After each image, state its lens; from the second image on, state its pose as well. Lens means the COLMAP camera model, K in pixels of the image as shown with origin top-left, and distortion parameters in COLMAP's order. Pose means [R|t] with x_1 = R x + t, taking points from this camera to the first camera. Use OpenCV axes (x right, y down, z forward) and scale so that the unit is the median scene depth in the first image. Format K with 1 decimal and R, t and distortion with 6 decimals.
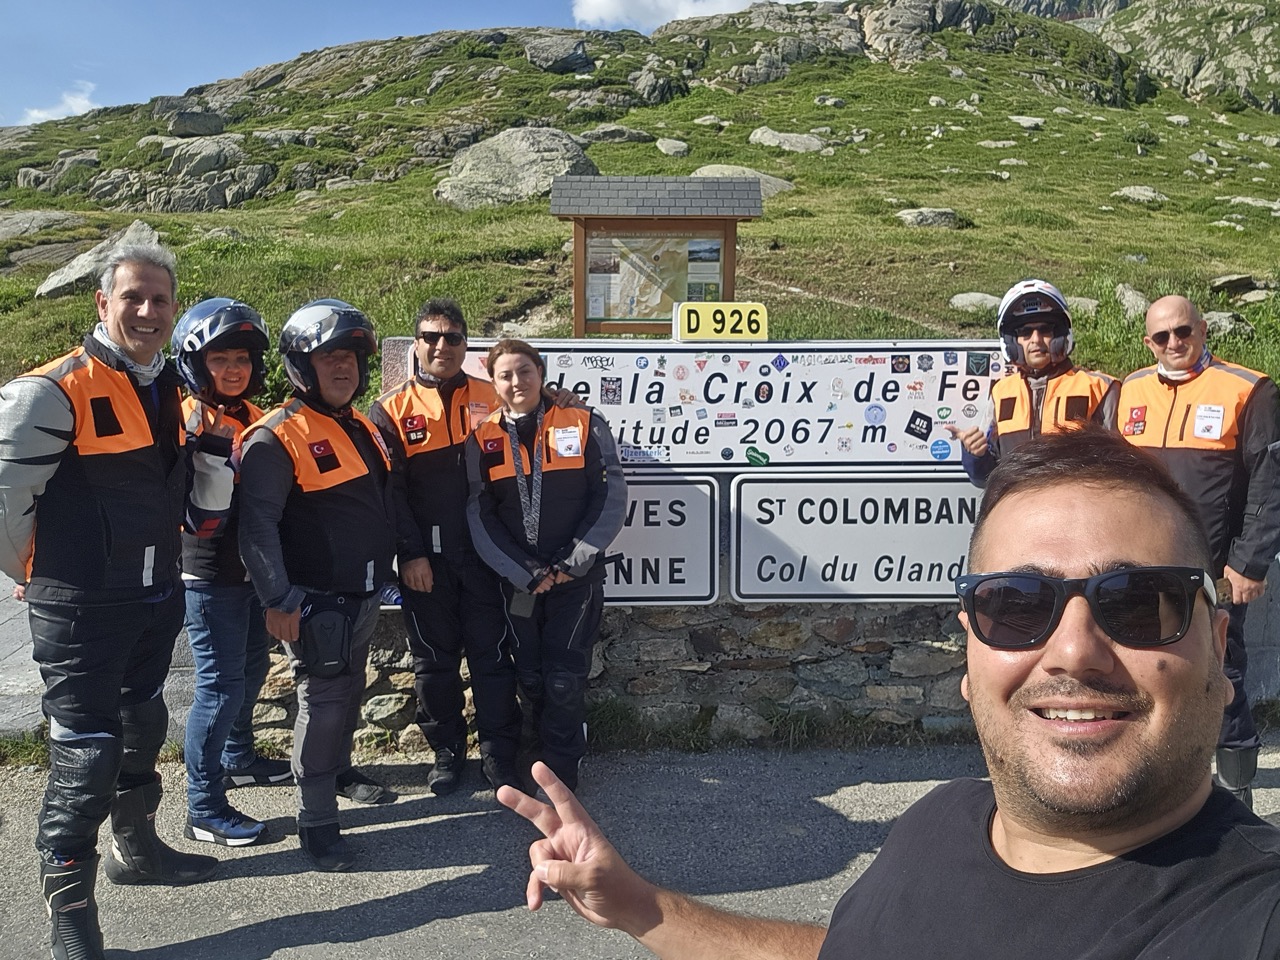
lens RADIAL K [[960.4, 0, 652.1], [0, 960.4, 497.0], [0, 0, 1]] dist [0.108977, -0.198141]
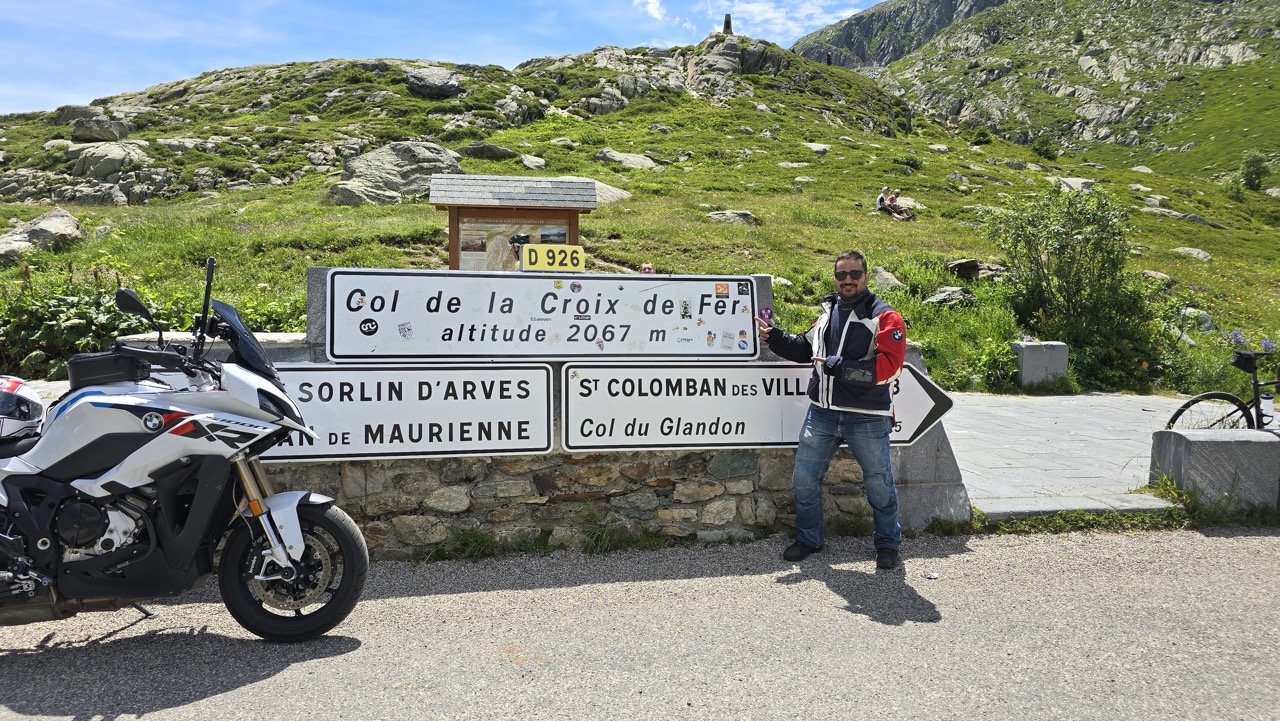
lens RADIAL K [[852.6, 0, 632.4], [0, 852.6, 364.8], [0, 0, 1]] dist [0.088812, -0.115901]
pose [[0.991412, -0.007561, 0.130557, 0.020984], [0.022796, 0.993034, -0.115599, 0.128110], [-0.128774, 0.117582, 0.984678, -0.269465]]
